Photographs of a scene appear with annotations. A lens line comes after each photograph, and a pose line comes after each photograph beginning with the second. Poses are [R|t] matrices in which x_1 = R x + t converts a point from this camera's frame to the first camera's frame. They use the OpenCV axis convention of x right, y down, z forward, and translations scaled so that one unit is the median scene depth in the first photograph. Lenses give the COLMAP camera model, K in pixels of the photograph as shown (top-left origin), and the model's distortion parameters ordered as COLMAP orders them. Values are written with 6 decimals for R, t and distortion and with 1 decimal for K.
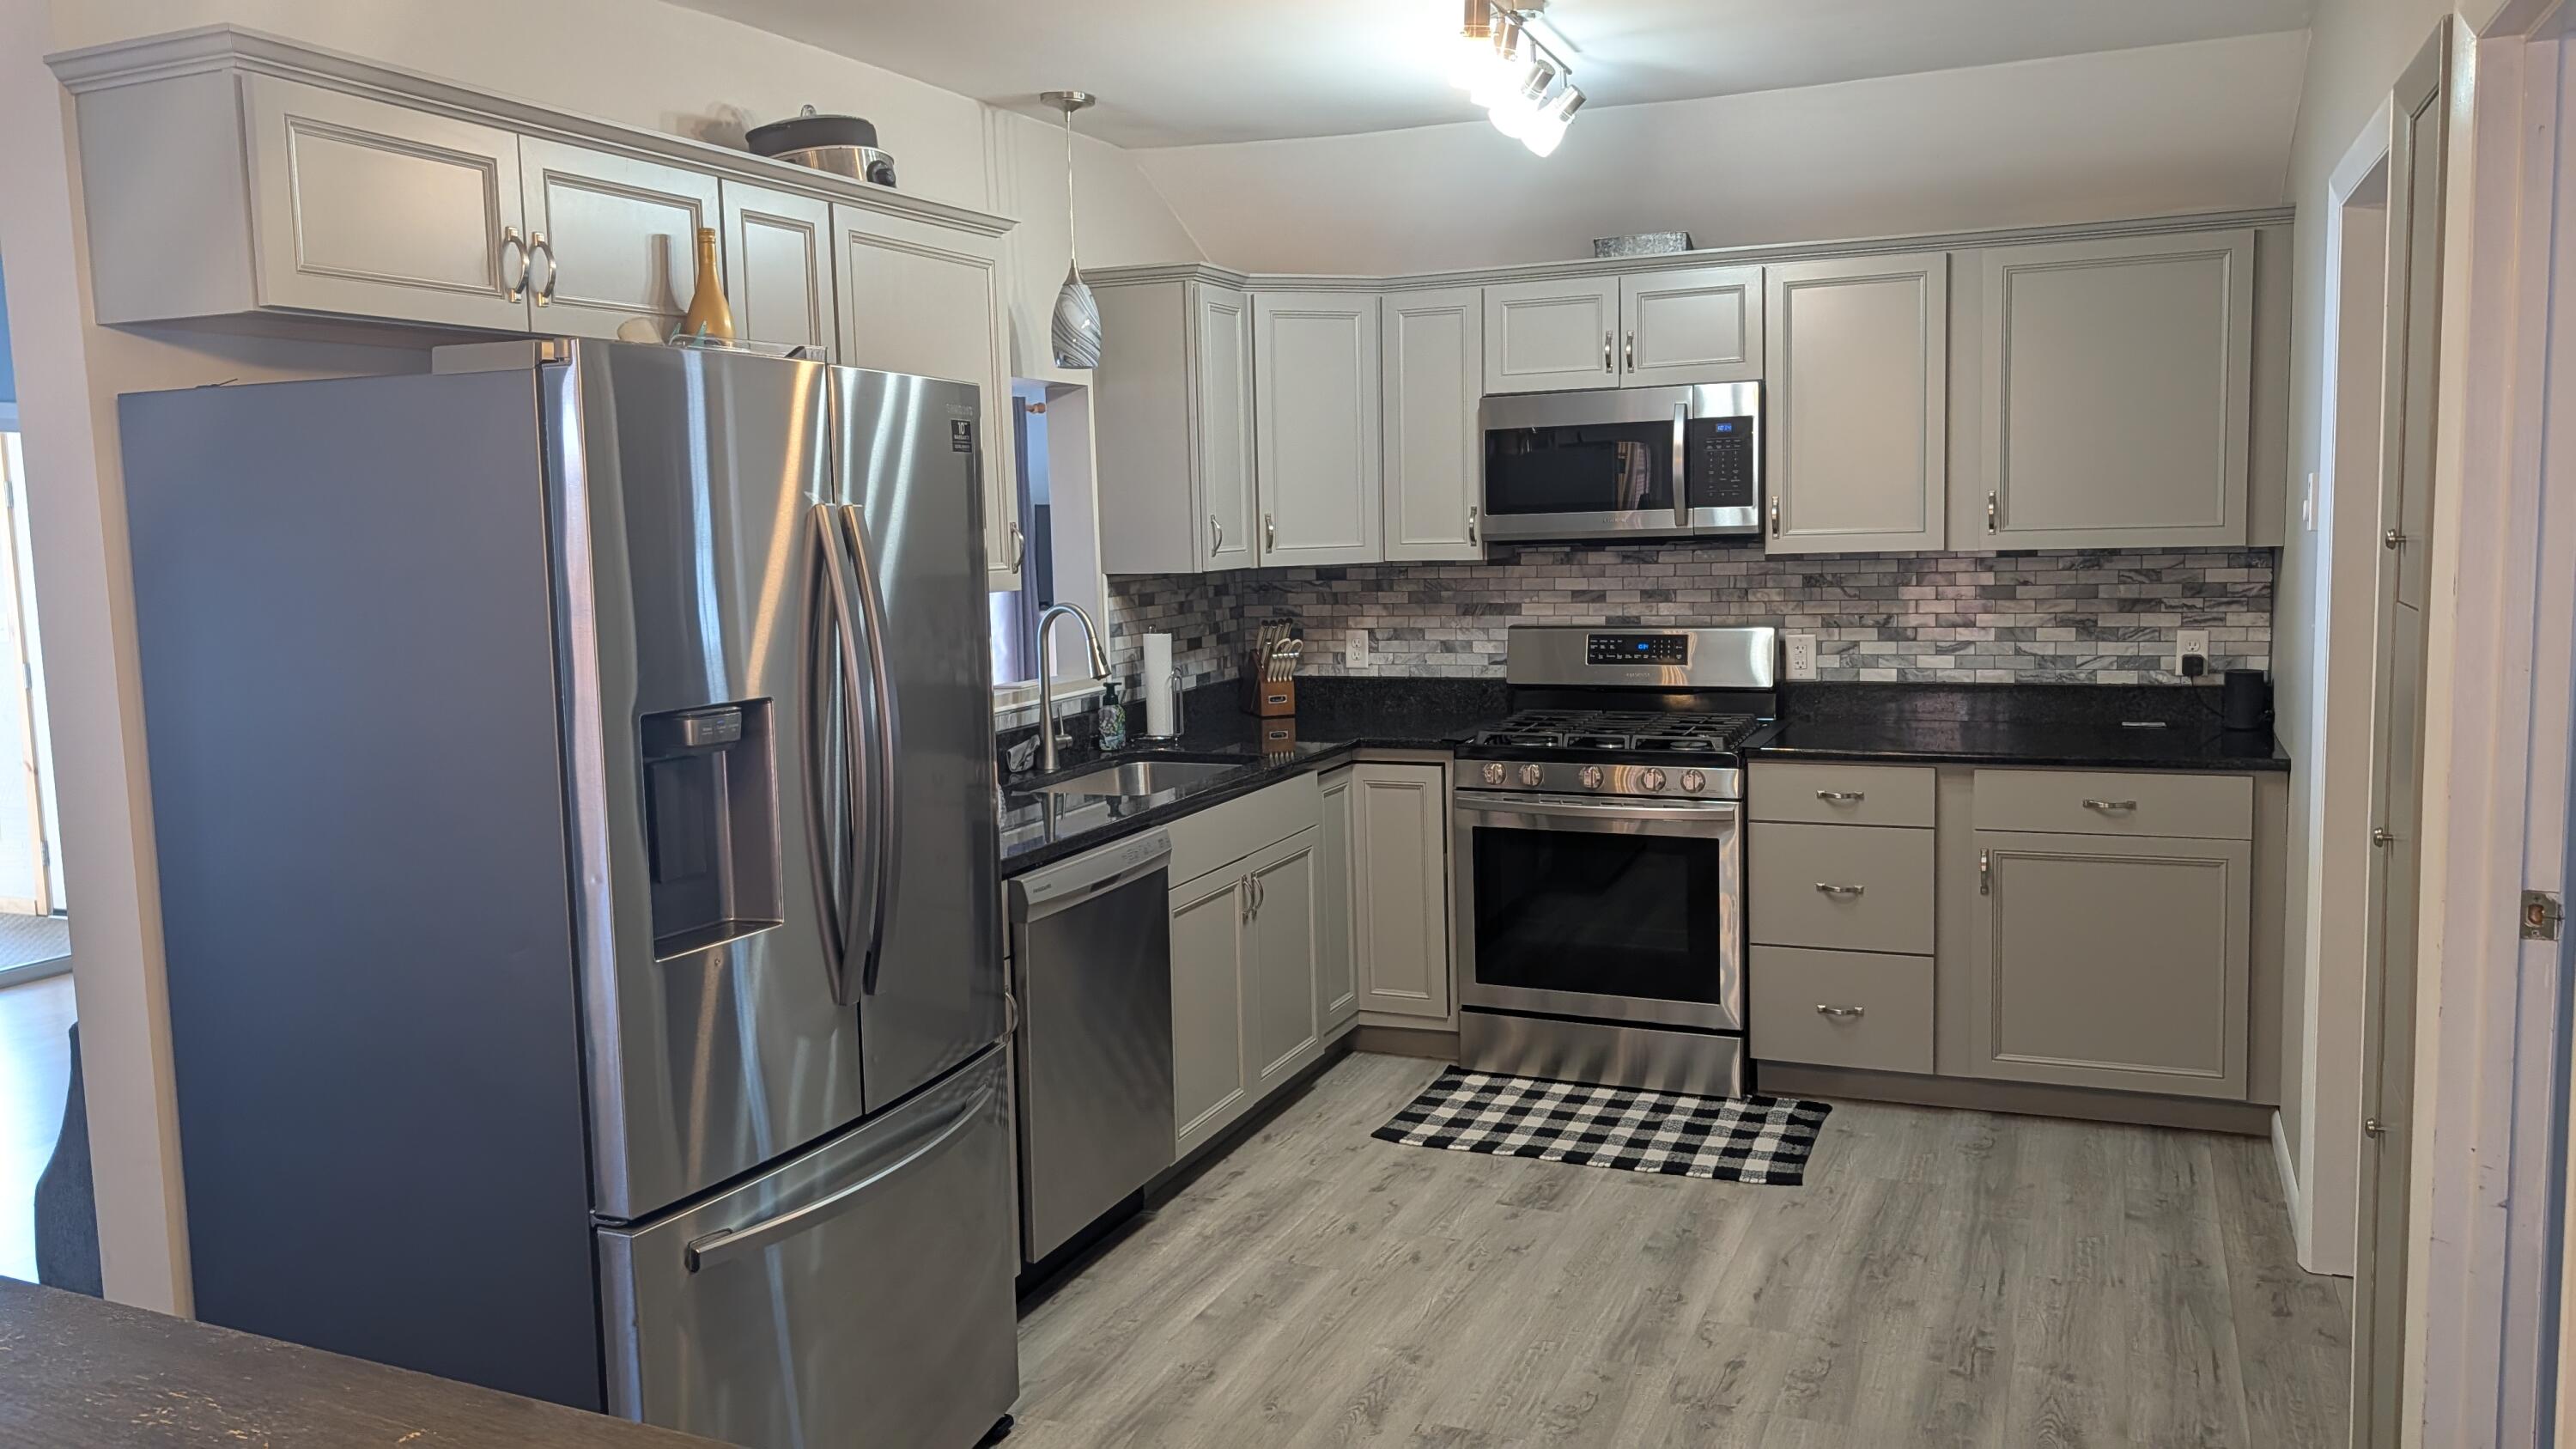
lens RADIAL K [[1861.8, 0, 1239.4], [0, 1861.8, 719.2], [0, 0, 1]] dist [0.030616, -0.039532]
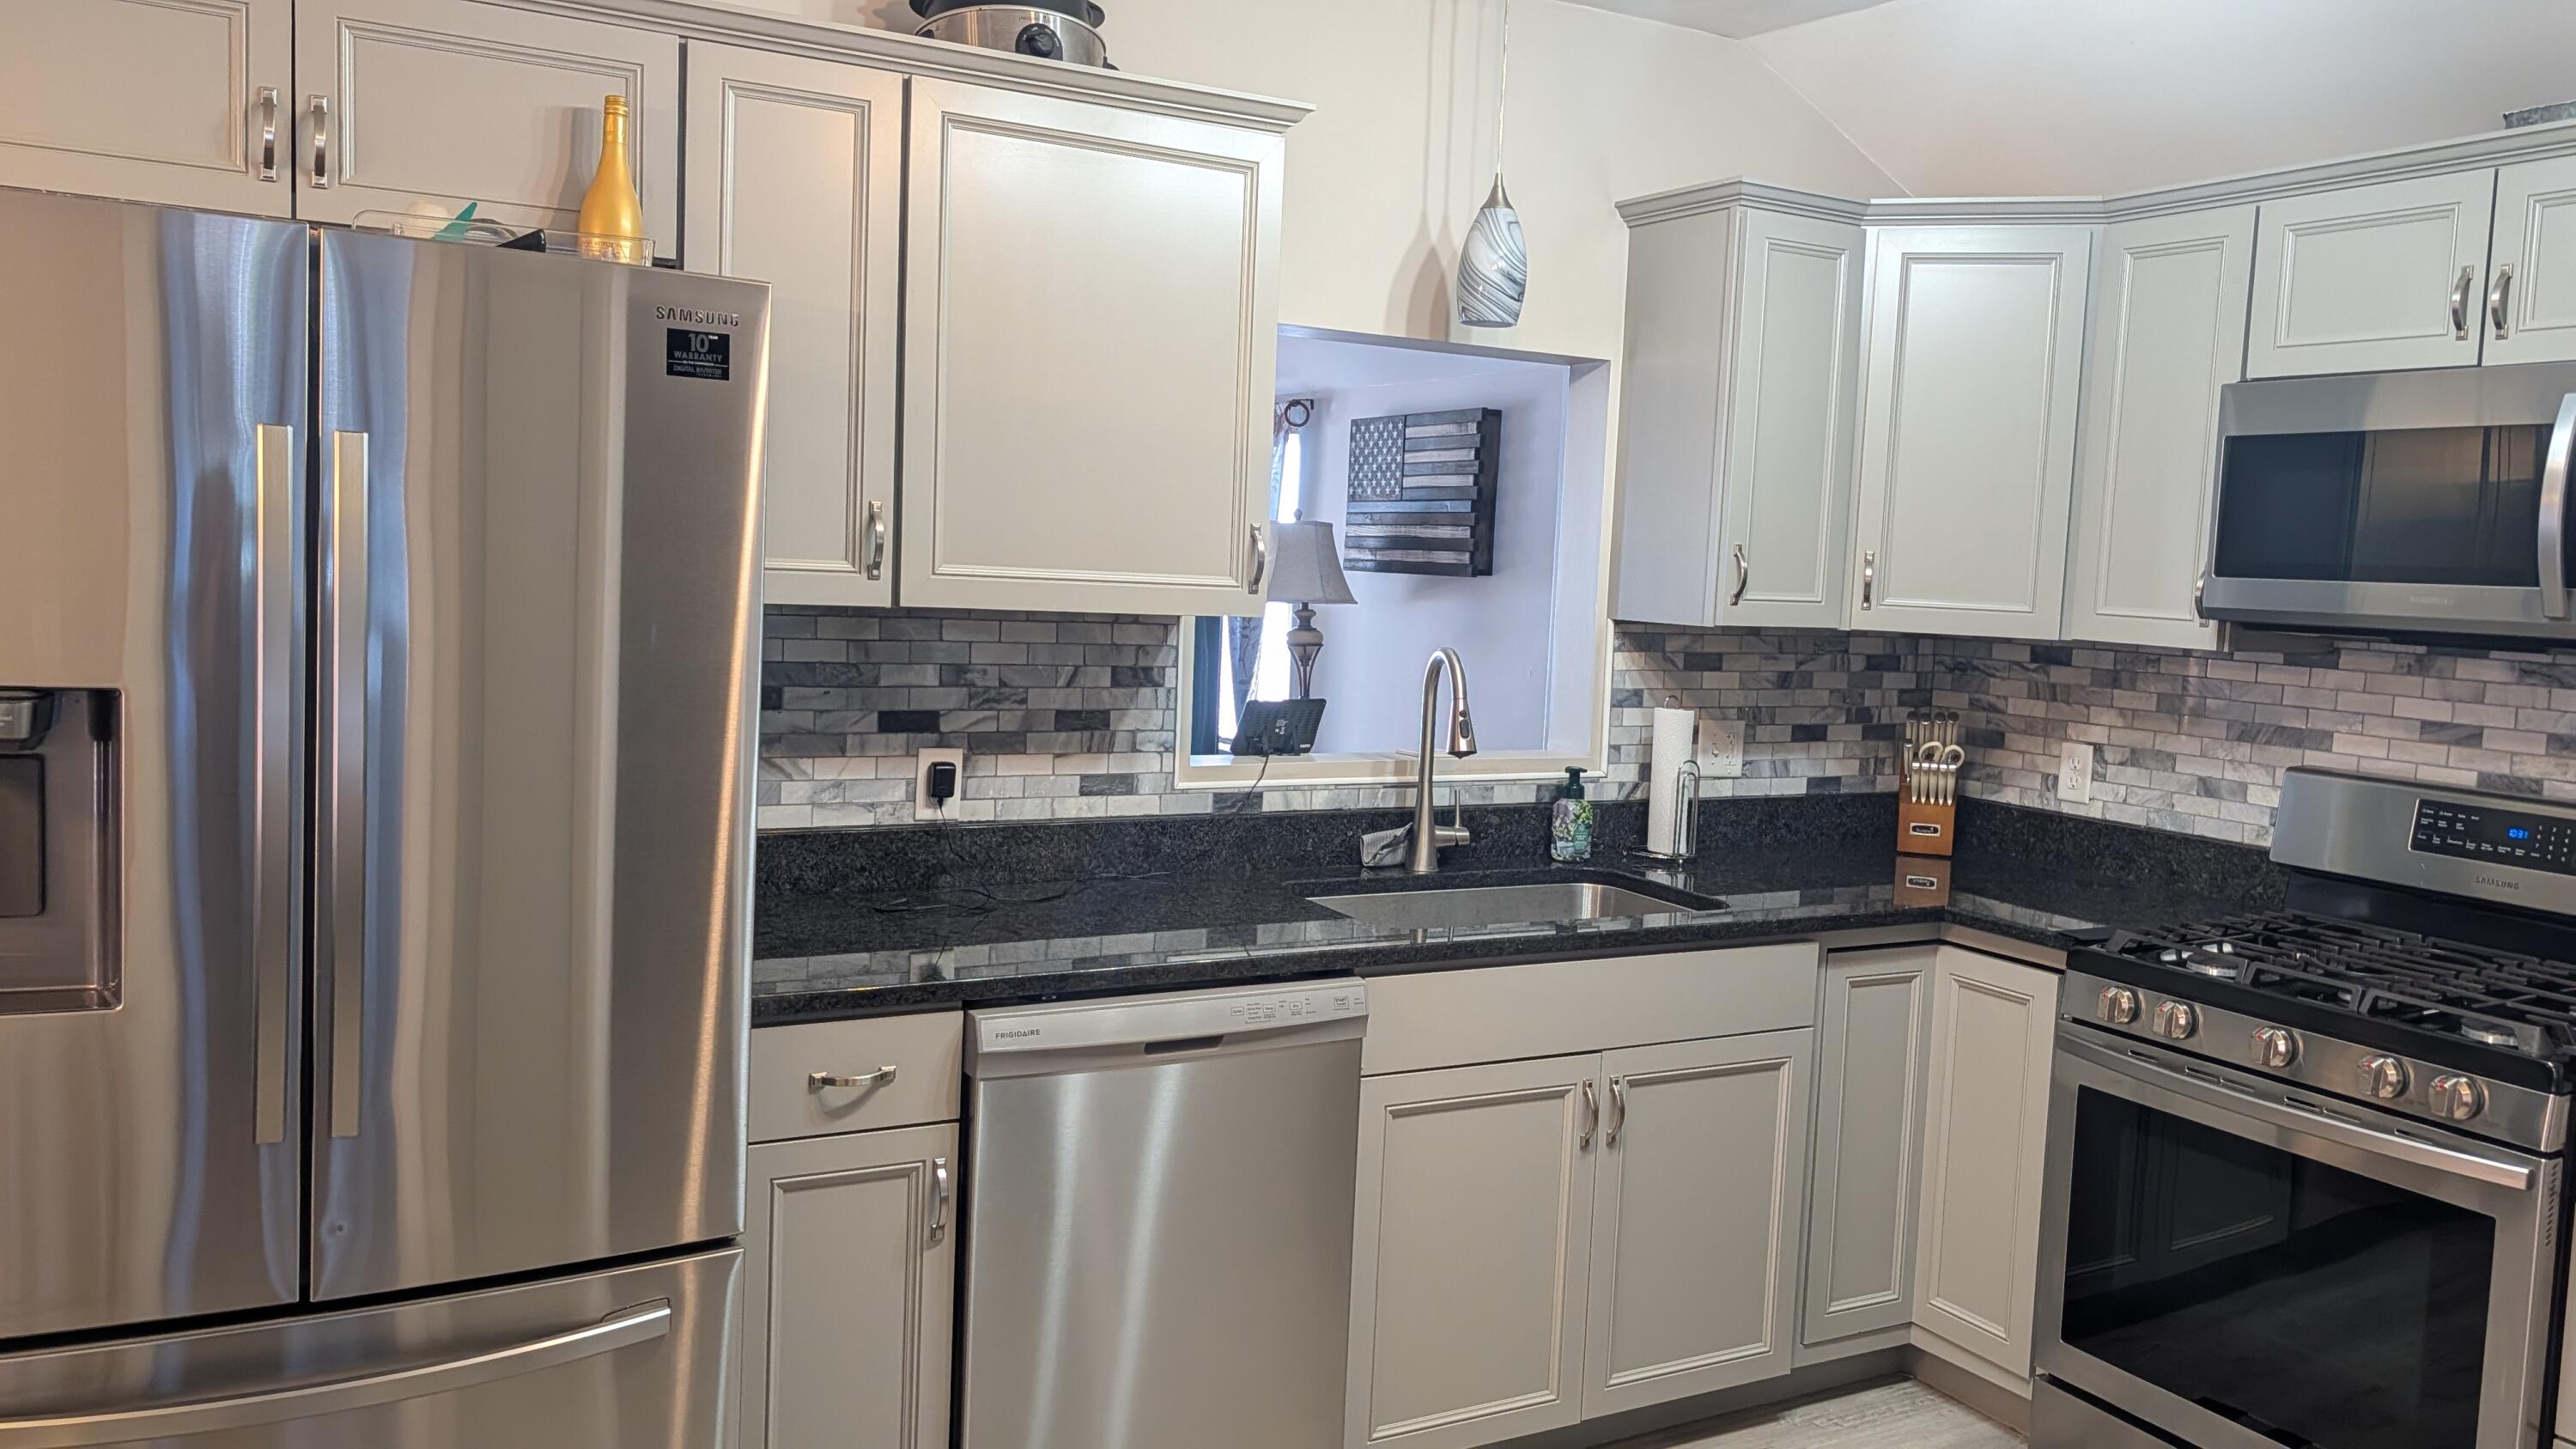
lens RADIAL K [[1861.8, 0, 1274.3], [0, 1861.8, 700.7], [0, 0, 1]] dist [0.030616, -0.039532]
pose [[0.793639, 0.110947, -0.598187, 0.278600], [-0.132030, 0.991208, 0.008672, -0.037791], [0.593890, 0.072096, 0.801309, 0.363117]]
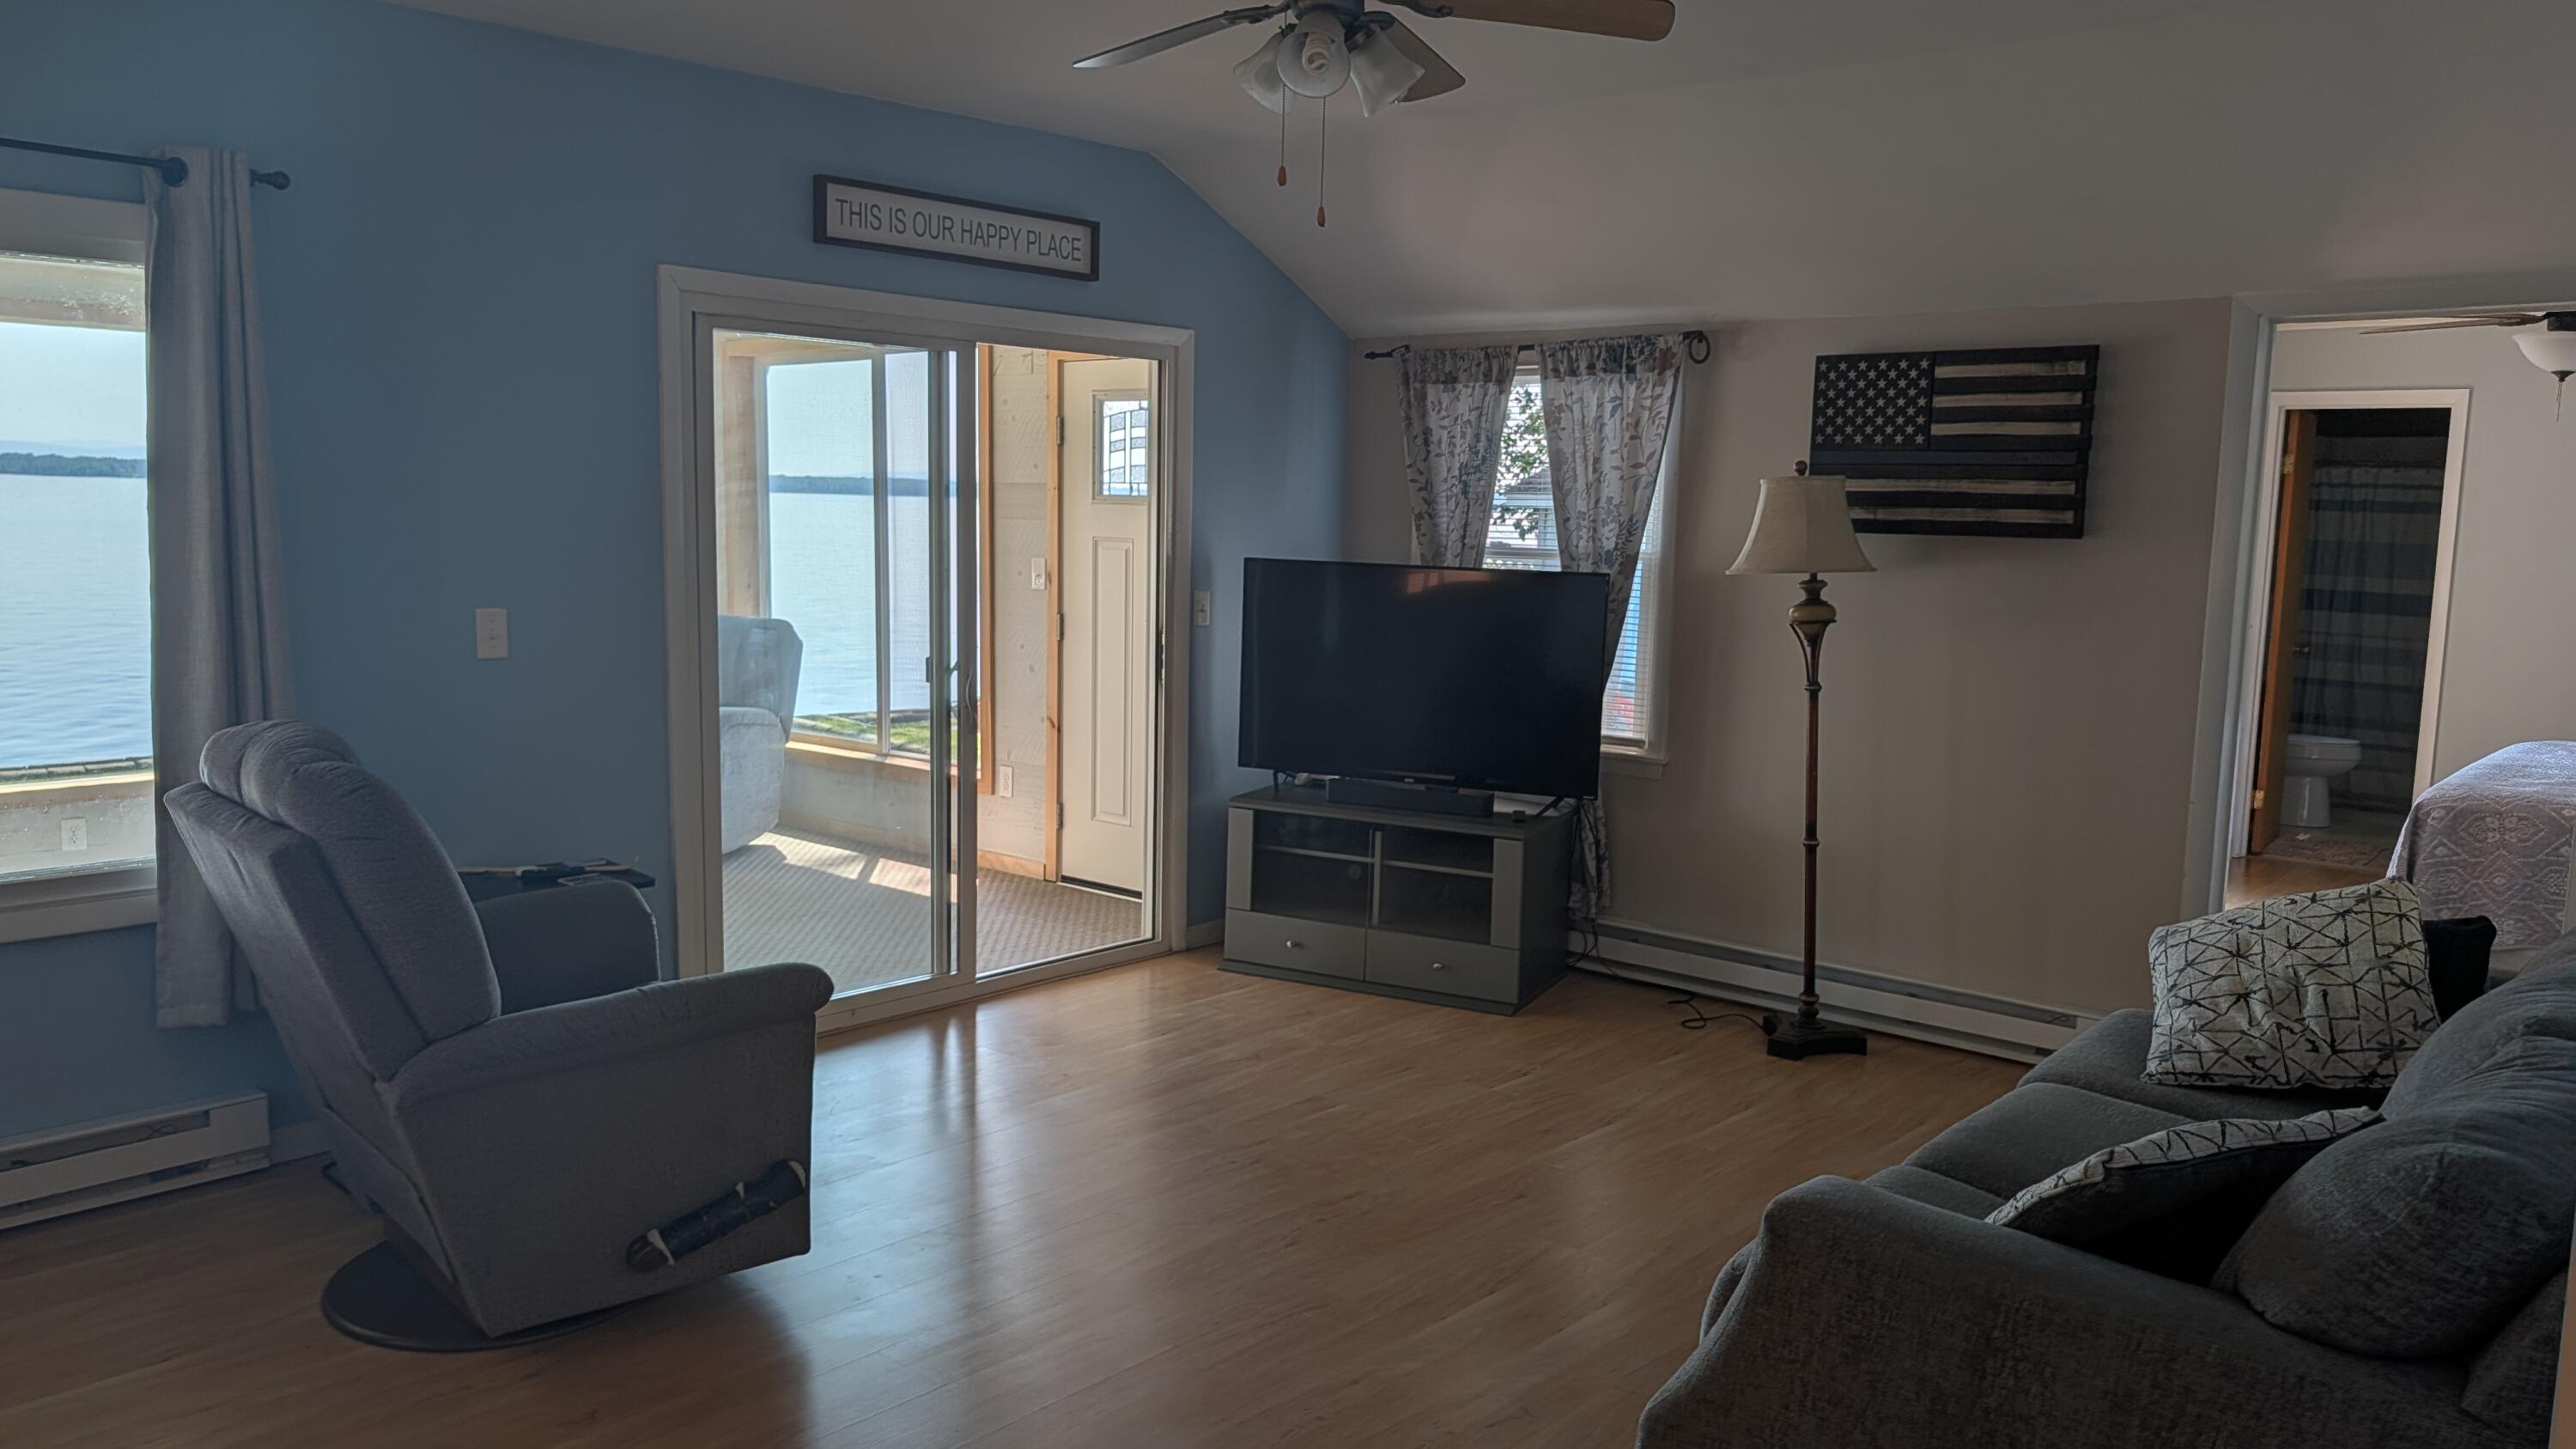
lens RADIAL K [[1861.8, 0, 1241.0], [0, 1861.8, 741.3], [0, 0, 1]] dist [0.030616, -0.039532]
pose [[0.951986, 0.085600, -0.293930, -0.463637], [-0.080022, 0.996312, 0.030976, -0.003911], [0.295498, -0.005968, 0.955325, 0.242159]]
